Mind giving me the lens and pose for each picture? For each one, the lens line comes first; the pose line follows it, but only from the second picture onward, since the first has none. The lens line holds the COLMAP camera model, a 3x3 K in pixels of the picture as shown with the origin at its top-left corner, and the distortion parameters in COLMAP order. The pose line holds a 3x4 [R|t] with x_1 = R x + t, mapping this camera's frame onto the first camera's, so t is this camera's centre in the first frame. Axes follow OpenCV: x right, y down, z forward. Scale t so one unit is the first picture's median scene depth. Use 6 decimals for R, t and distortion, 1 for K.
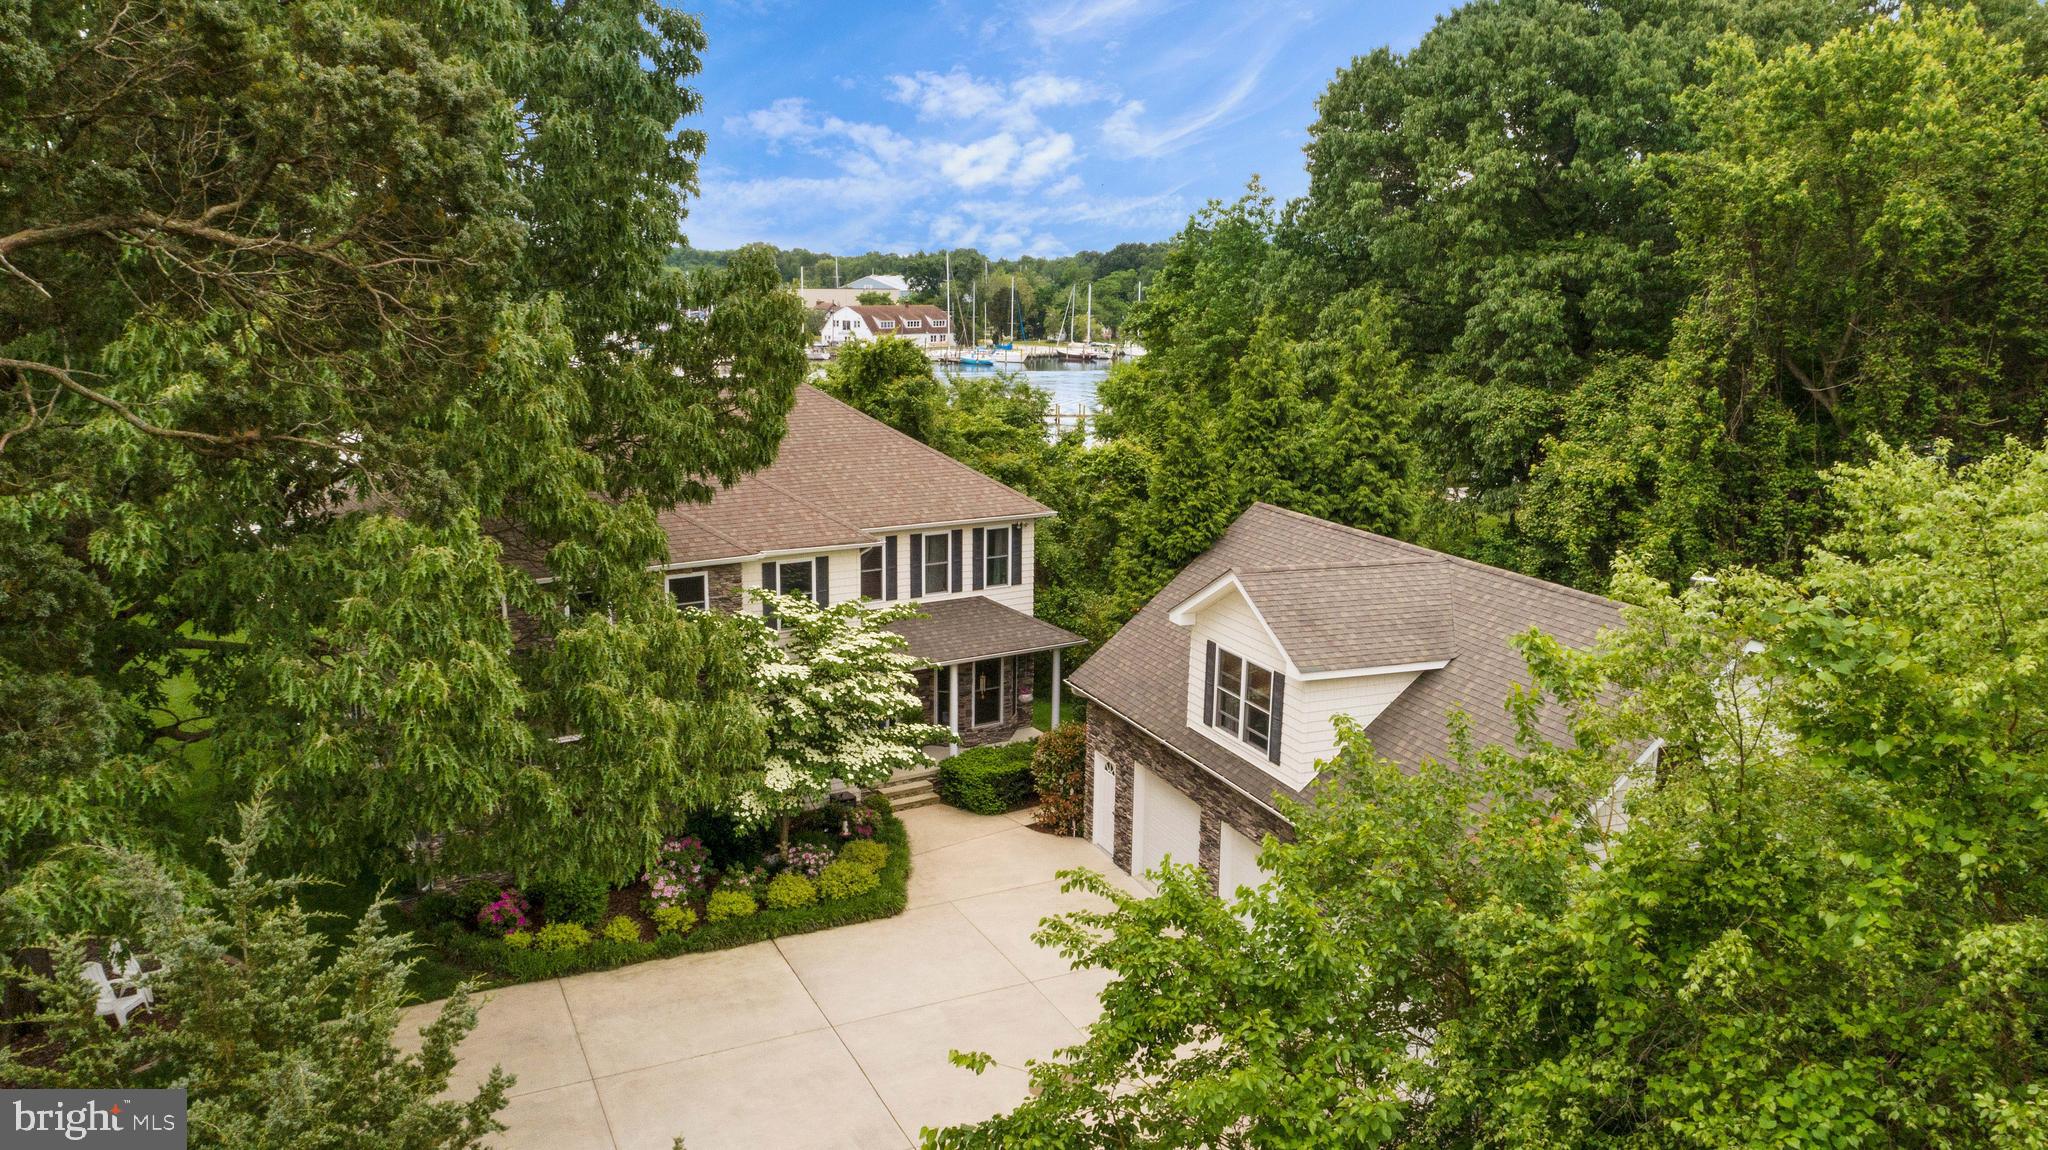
lens RADIAL K [[1397.9, 0, 1024.0], [0, 1397.9, 575.0], [0, 0, 1]] dist [-0.005020, 0.000732]
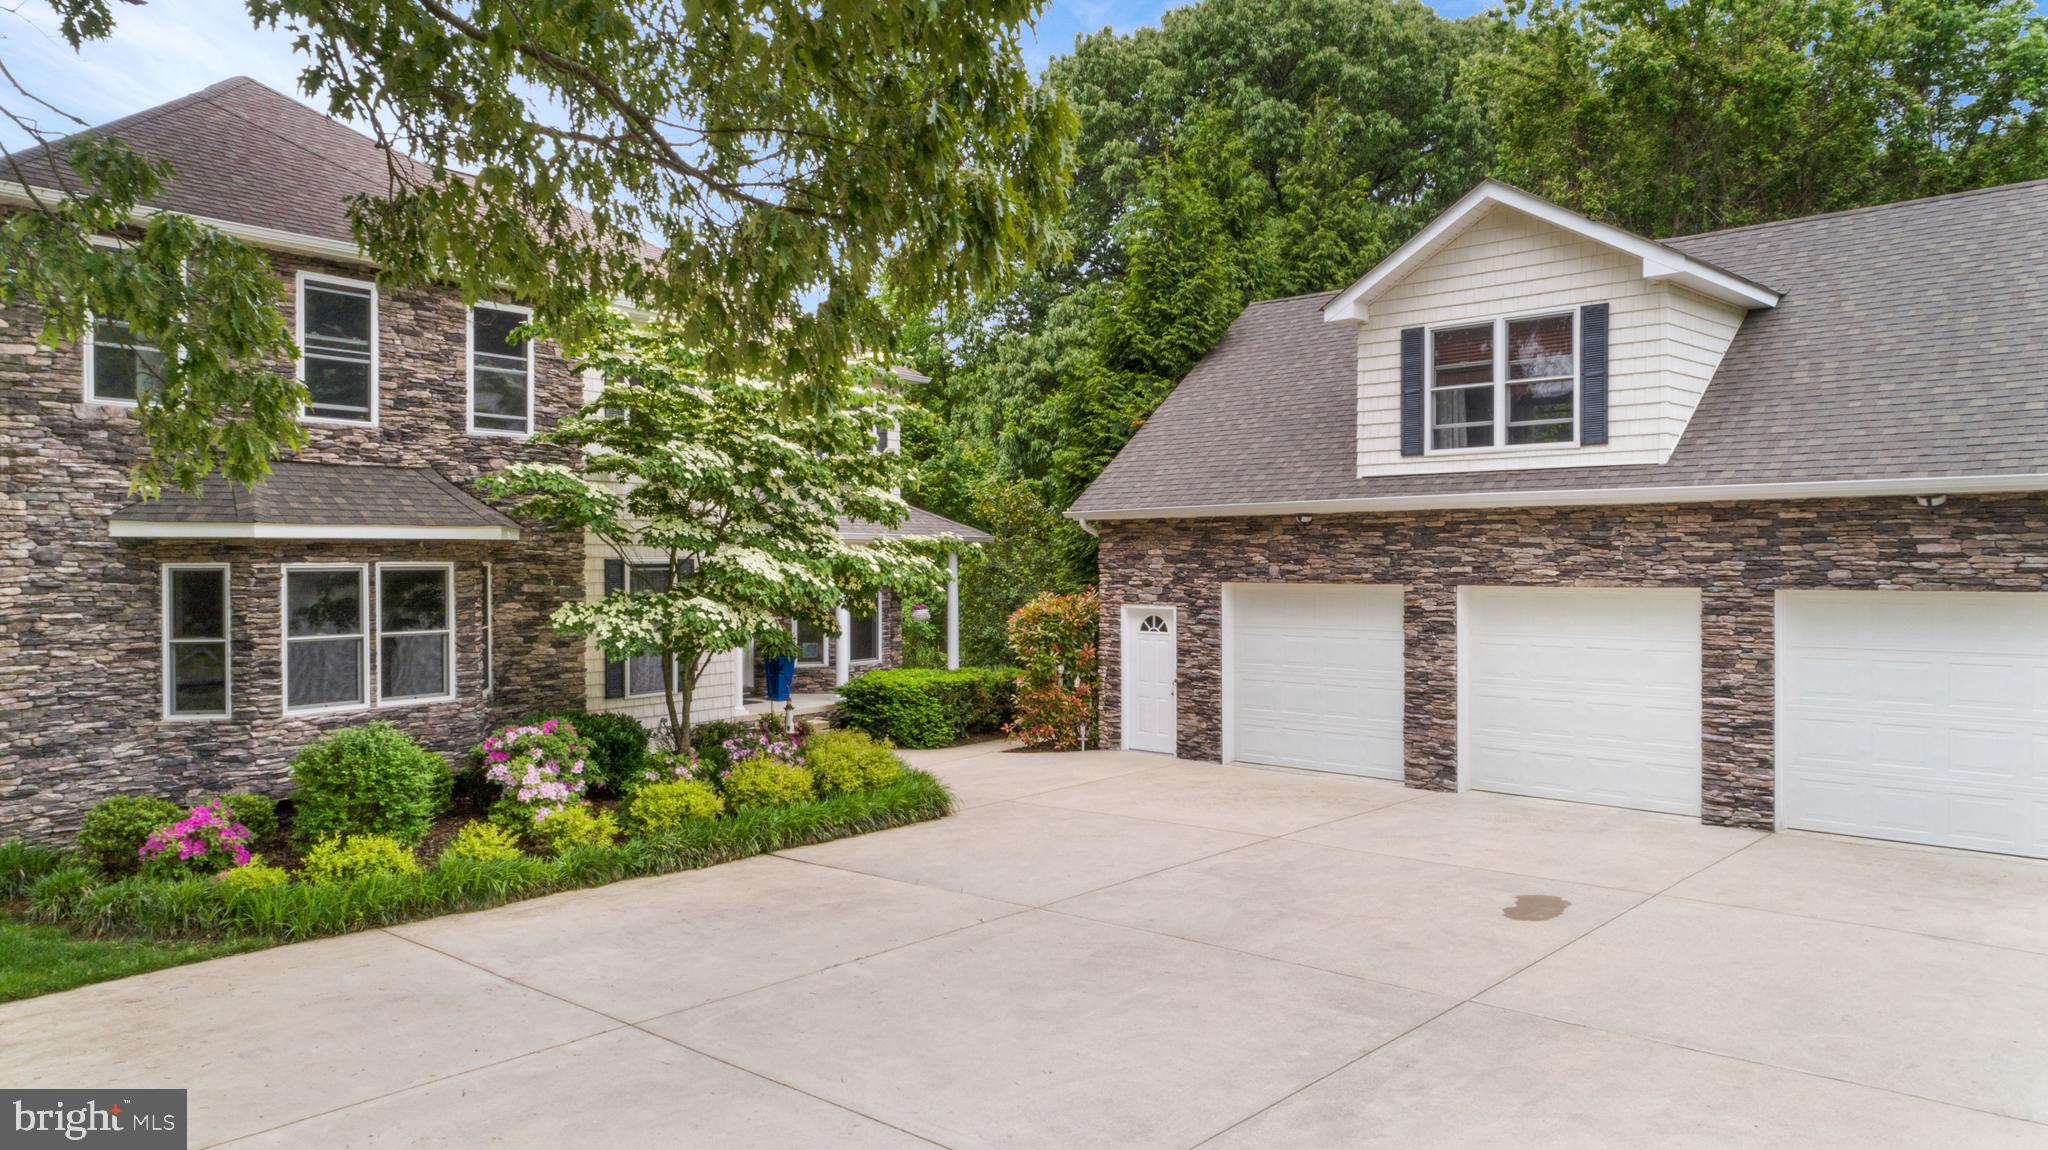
lens RADIAL K [[1378.1, 0, 1024.0], [0, 1378.1, 575.0], [0, 0, 1]] dist [-0.007861, -0.000576]
pose [[0.925912, -0.018405, 0.377290, -0.281792], [0.086176, 0.982765, -0.163545, 0.246326], [-0.367778, 0.183942, 0.911540, 0.452683]]
